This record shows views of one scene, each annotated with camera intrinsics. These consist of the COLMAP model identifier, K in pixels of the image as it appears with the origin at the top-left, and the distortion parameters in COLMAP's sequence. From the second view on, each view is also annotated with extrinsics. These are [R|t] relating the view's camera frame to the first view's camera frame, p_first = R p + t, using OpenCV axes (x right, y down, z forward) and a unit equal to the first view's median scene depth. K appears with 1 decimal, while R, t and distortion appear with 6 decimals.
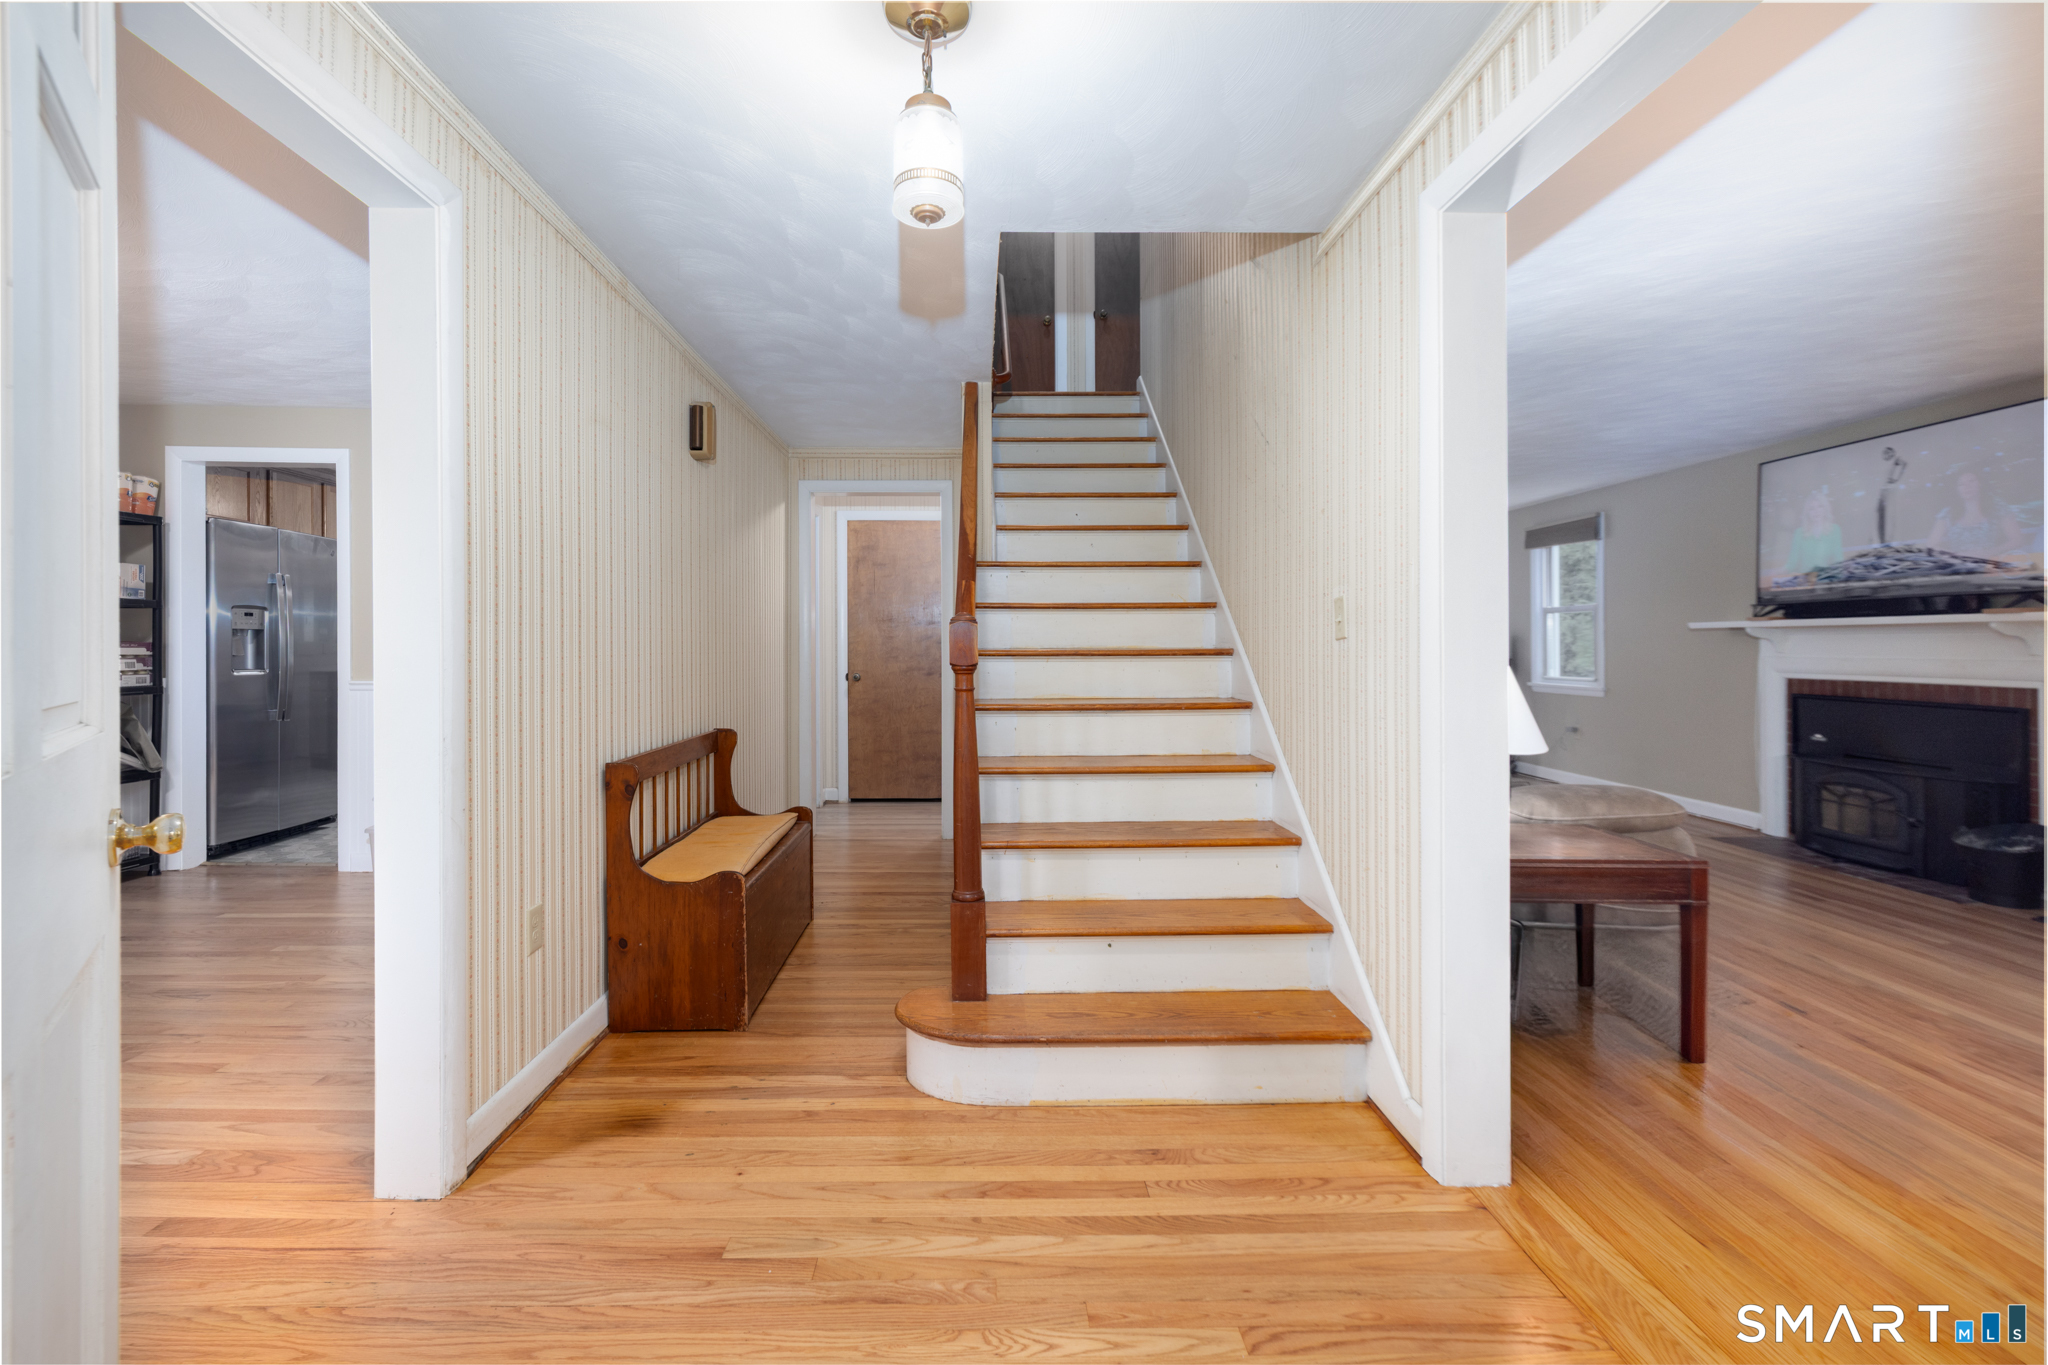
lens RADIAL K [[865.2, 0, 973.4], [0, 865.2, 627.9], [0, 0, 1]] dist [-0.003141, -0.000609]
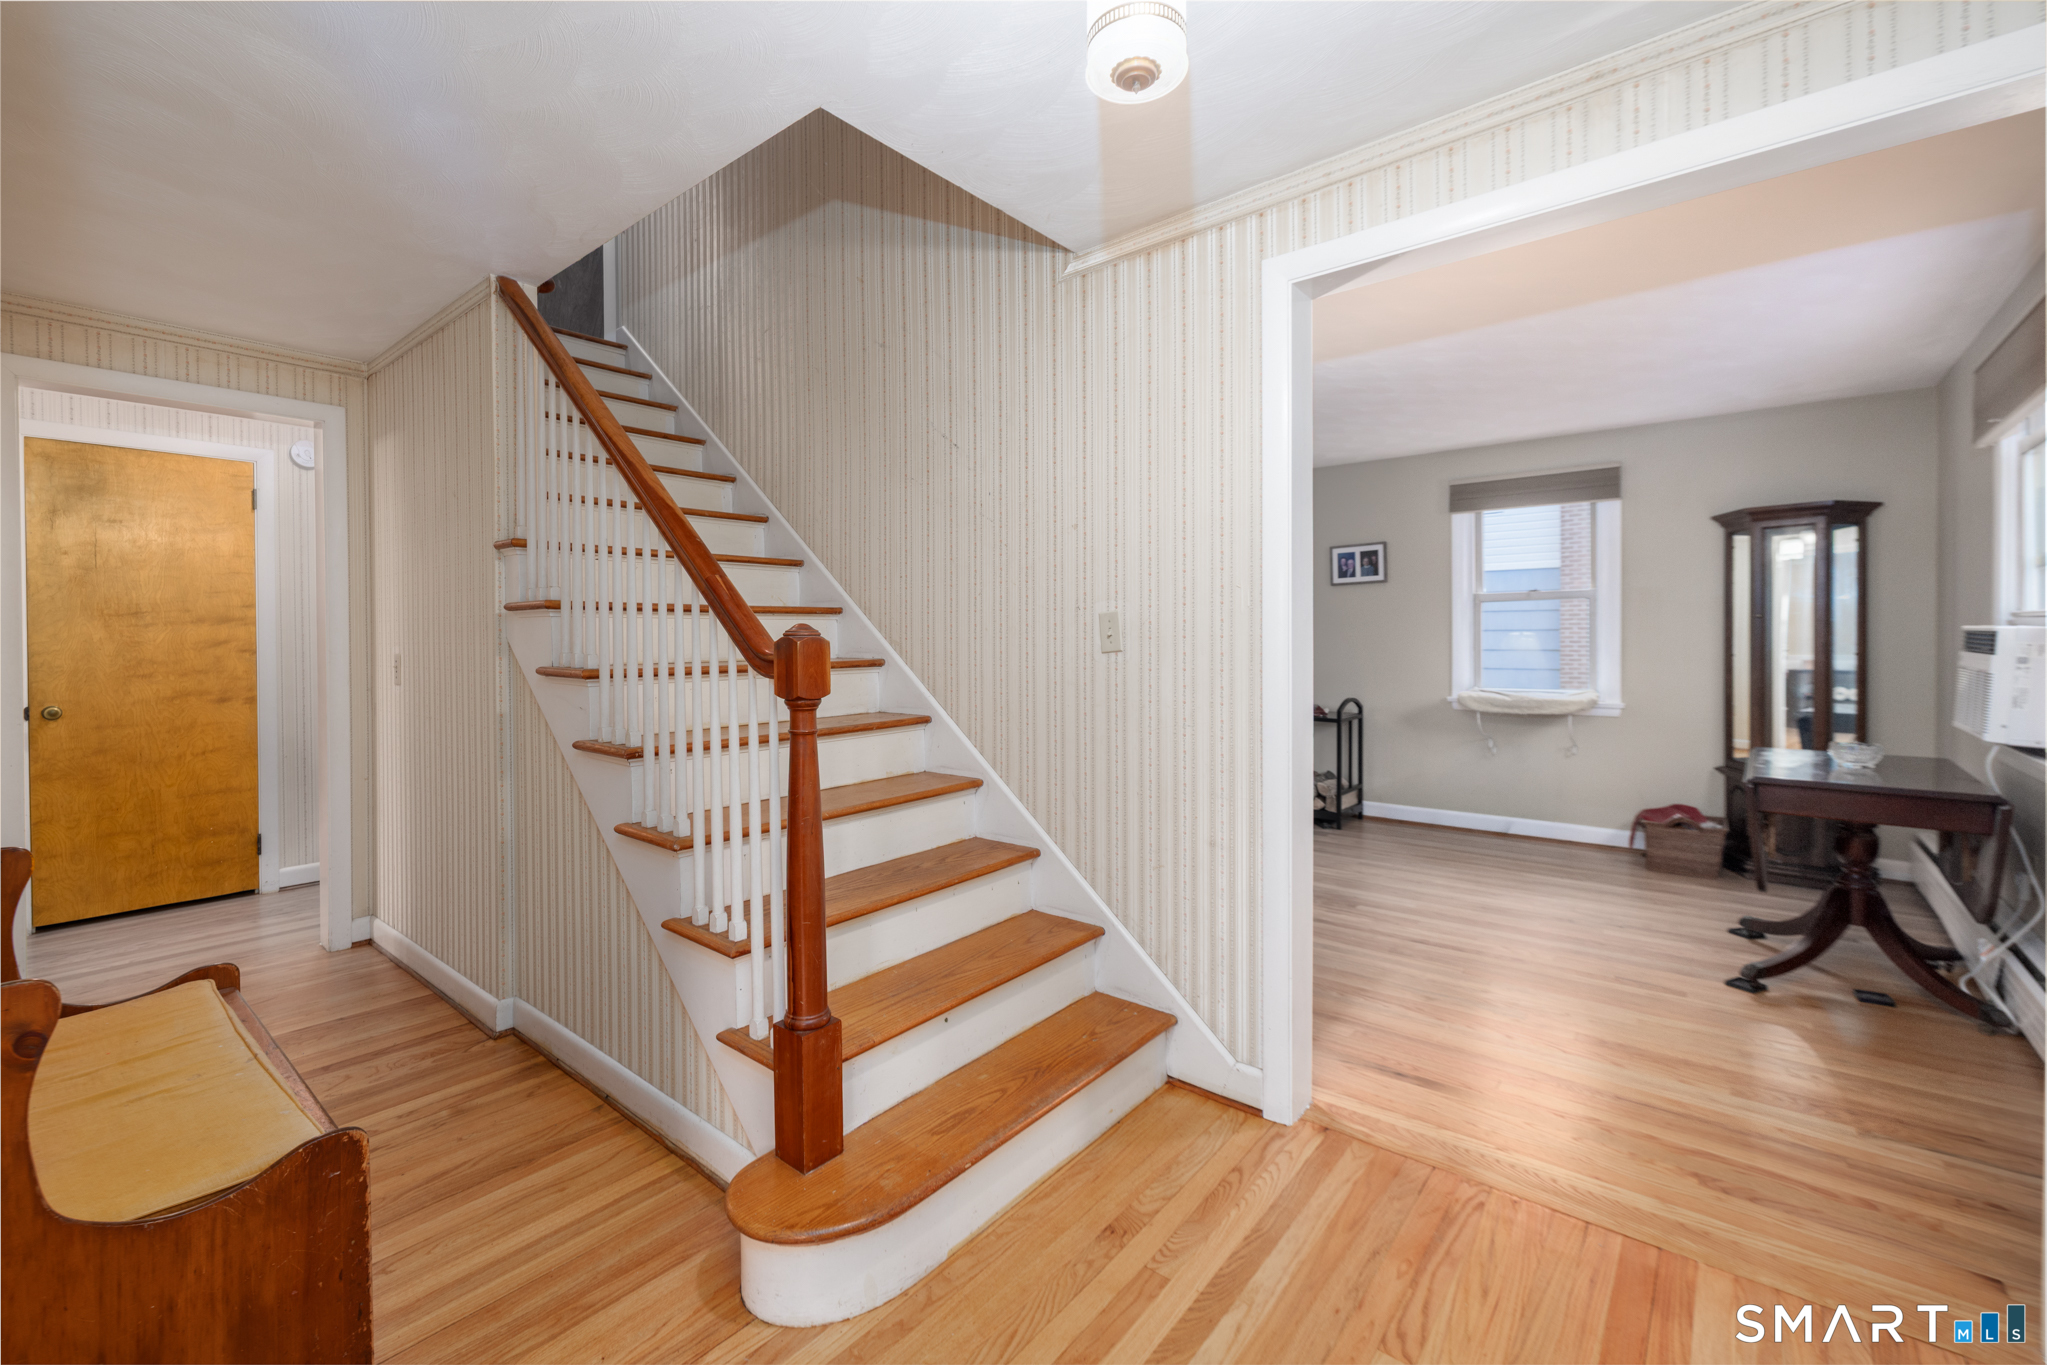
lens RADIAL K [[864.8, 0, 981.8], [0, 864.8, 632.4], [0, 0, 1]] dist [-0.003141, -0.000609]
pose [[0.647386, 0.000081, 0.762162, -0.279295], [-0.009047, 0.999930, 0.007578, -0.010236], [-0.762108, -0.011801, 0.647342, 0.262707]]
